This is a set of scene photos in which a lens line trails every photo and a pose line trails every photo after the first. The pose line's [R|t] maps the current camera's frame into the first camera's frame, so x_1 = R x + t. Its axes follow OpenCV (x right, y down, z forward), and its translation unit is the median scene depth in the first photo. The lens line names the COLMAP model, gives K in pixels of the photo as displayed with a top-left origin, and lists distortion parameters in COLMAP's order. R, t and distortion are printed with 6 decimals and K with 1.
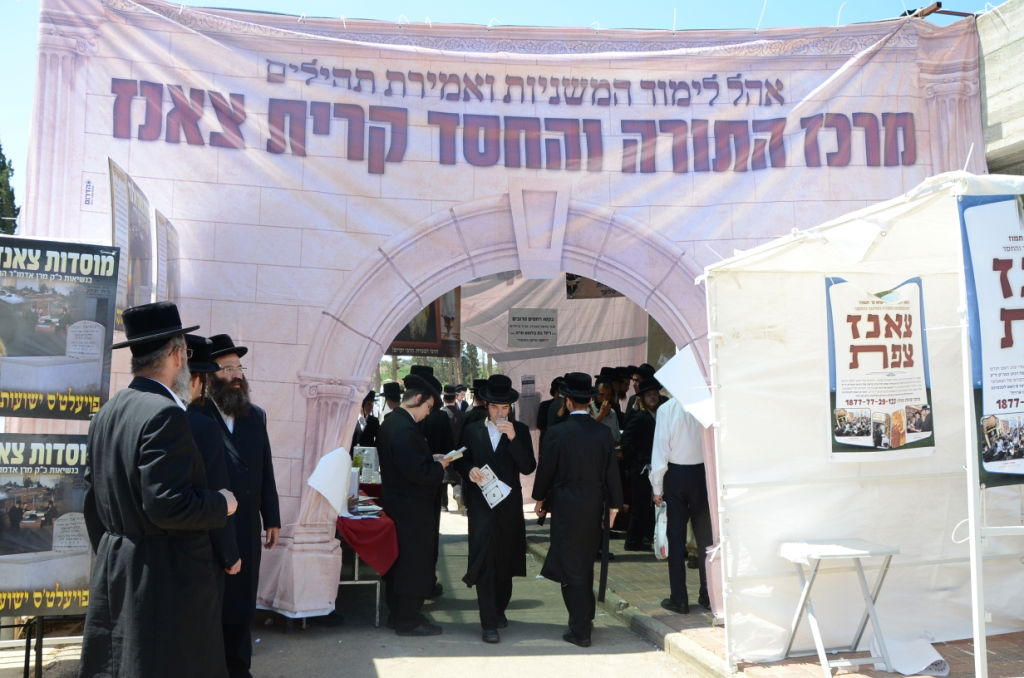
lens RADIAL K [[922.7, 0, 542.8], [0, 922.7, 334.9], [0, 0, 1]] dist [-0.016753, -0.006363]
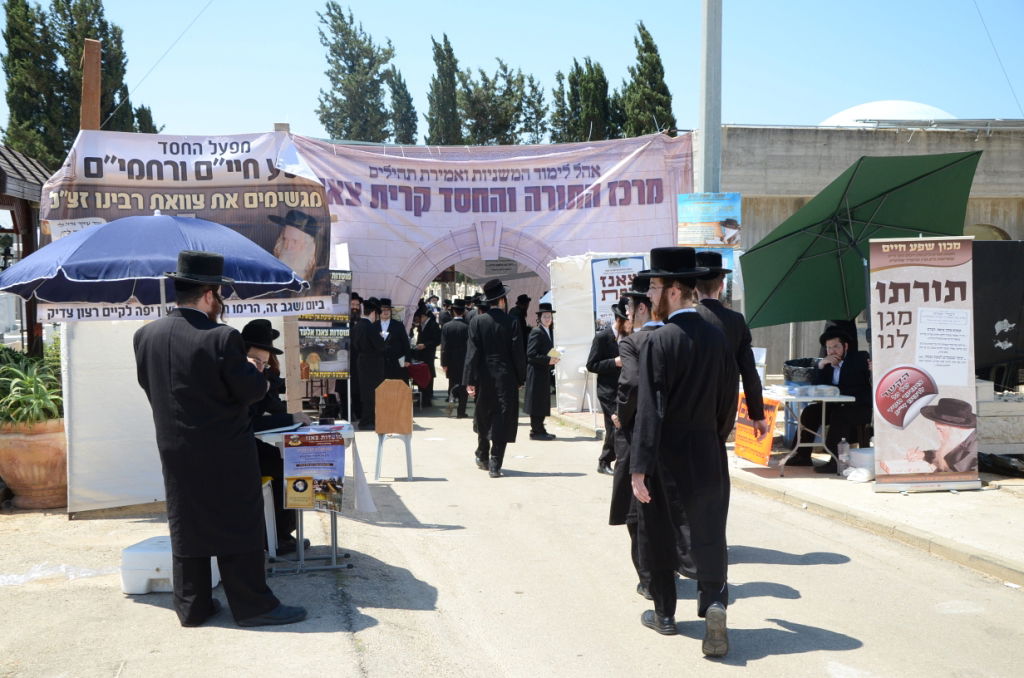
lens RADIAL K [[1149.7, 0, 511.7], [0, 1149.7, 339.4], [0, 0, 1]] dist [0.013203, 0.000000]
pose [[0.999060, -0.008638, -0.042483, 0.172121], [0.013217, 0.993984, 0.108724, -0.173155], [0.041288, -0.109184, 0.993164, -1.852122]]
